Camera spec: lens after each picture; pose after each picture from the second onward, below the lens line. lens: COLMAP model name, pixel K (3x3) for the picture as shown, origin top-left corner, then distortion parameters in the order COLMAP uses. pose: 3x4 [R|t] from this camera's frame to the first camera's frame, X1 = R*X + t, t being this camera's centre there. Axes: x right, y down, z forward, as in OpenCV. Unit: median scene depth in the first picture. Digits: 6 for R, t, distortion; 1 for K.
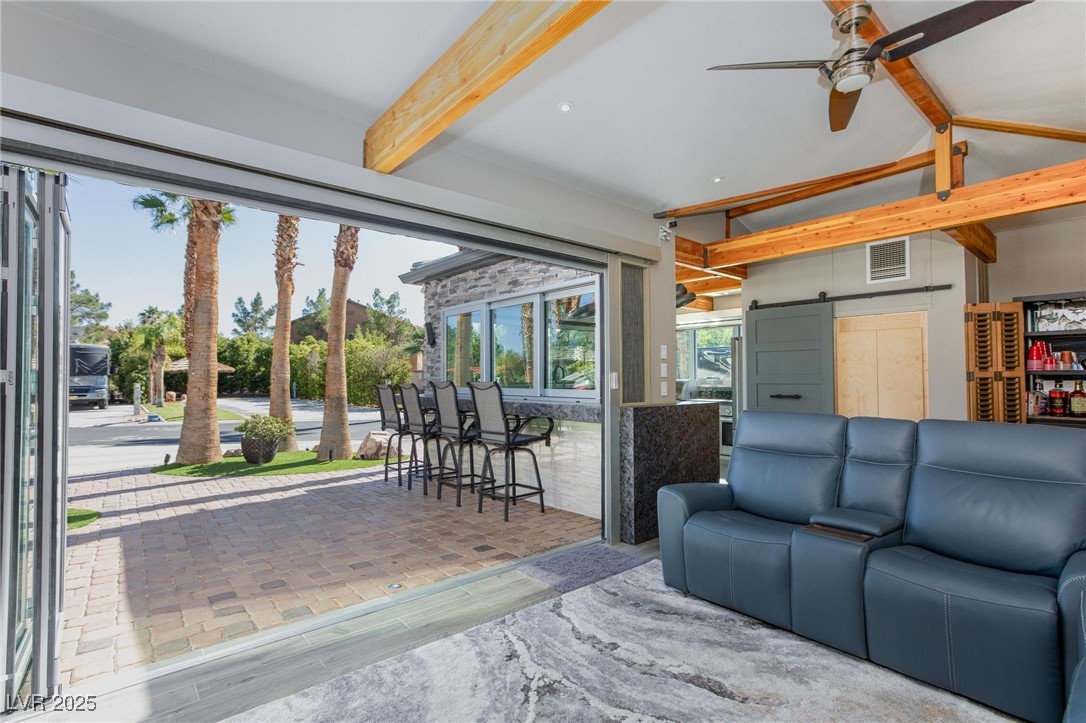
lens RADIAL K [[507.8, 0, 538.3], [0, 507.8, 366.4], [0, 0, 1]] dist [-0.029717, 0.023662]
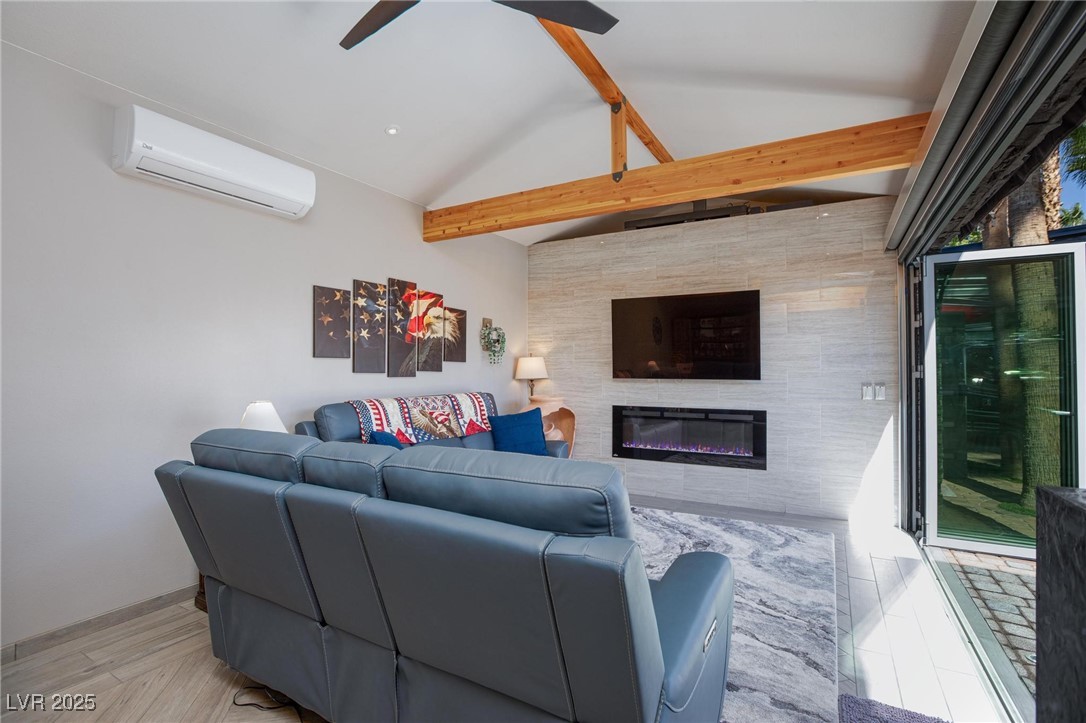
lens RADIAL K [[515.4, 0, 547.3], [0, 515.4, 358.2], [0, 0, 1]] dist [-0.030959, 0.000066]
pose [[-0.937519, -0.009088, -0.347815, 0.483088], [0.006595, 0.999015, -0.043880, 0.026190], [0.347872, -0.043432, -0.936536, 1.118517]]
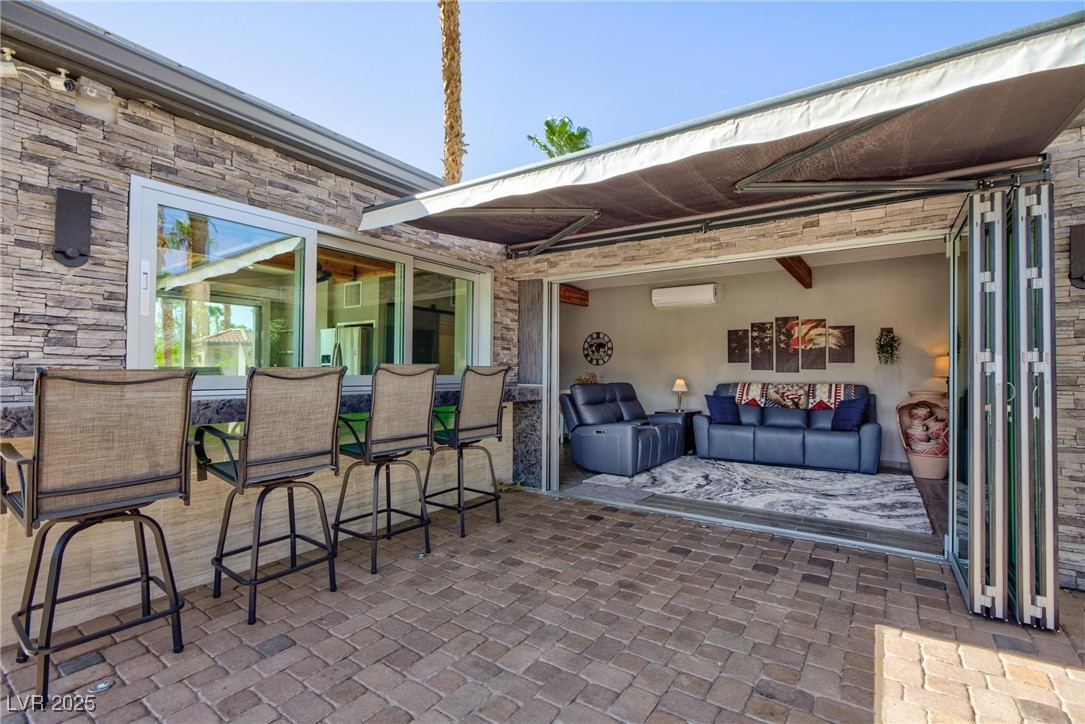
lens RADIAL K [[502.8, 0, 539.7], [0, 502.8, 361.8], [0, 0, 1]] dist [-0.022983, 0.016421]
pose [[-0.258954, 0.018544, 0.965712, -1.078649], [-0.028393, 0.999237, -0.026801, 0.051164], [-0.965472, -0.034360, -0.258230, 1.339772]]
